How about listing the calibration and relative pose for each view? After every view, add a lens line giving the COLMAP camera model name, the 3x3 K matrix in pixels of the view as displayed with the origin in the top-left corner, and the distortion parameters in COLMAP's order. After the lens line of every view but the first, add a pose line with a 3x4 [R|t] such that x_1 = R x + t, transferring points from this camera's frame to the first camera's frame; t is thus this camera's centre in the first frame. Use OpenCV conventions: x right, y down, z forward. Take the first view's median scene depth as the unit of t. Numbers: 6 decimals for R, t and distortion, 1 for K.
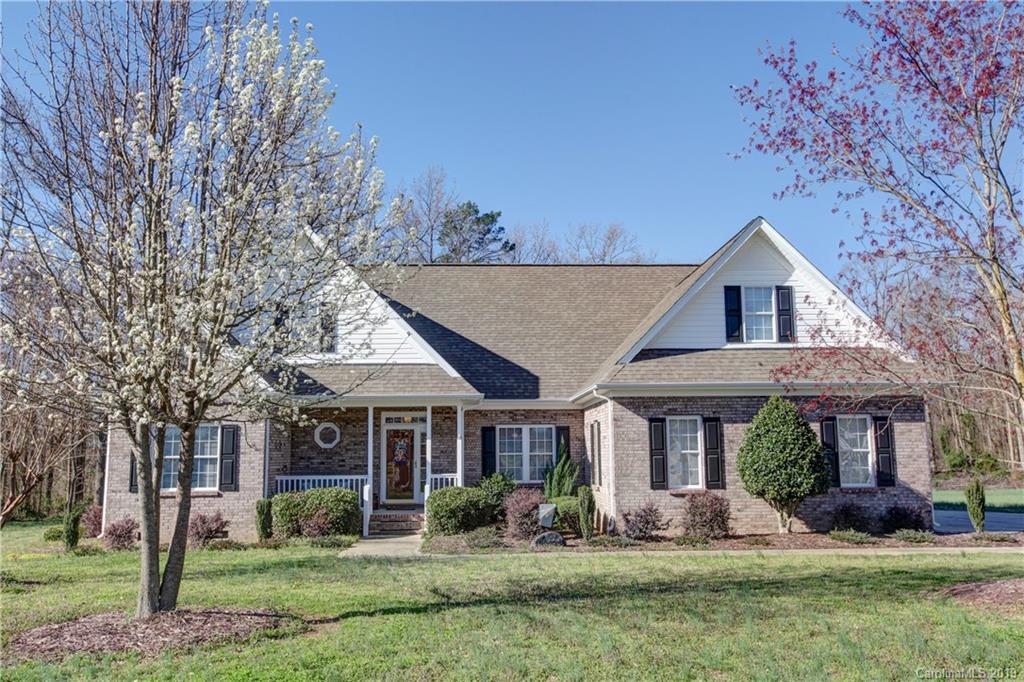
lens RADIAL K [[838.4, 0, 512.0], [0, 838.4, 341.0], [0, 0, 1]] dist [0.026788, 0.000141]
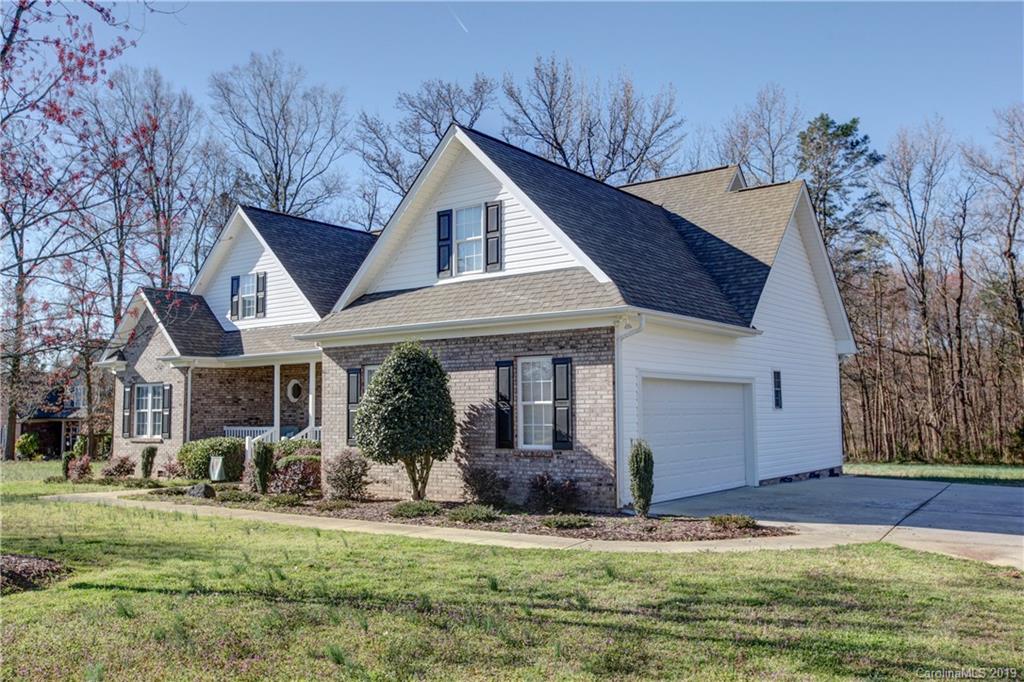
lens RADIAL K [[872.4, 0, 522.8], [0, 872.4, 347.2], [0, 0, 1]] dist [0.036407, -0.001730]
pose [[0.779034, -0.043265, -0.625488, 0.898080], [0.080873, 0.996216, 0.031817, 0.051653], [0.621744, -0.075371, 0.779585, 0.365348]]
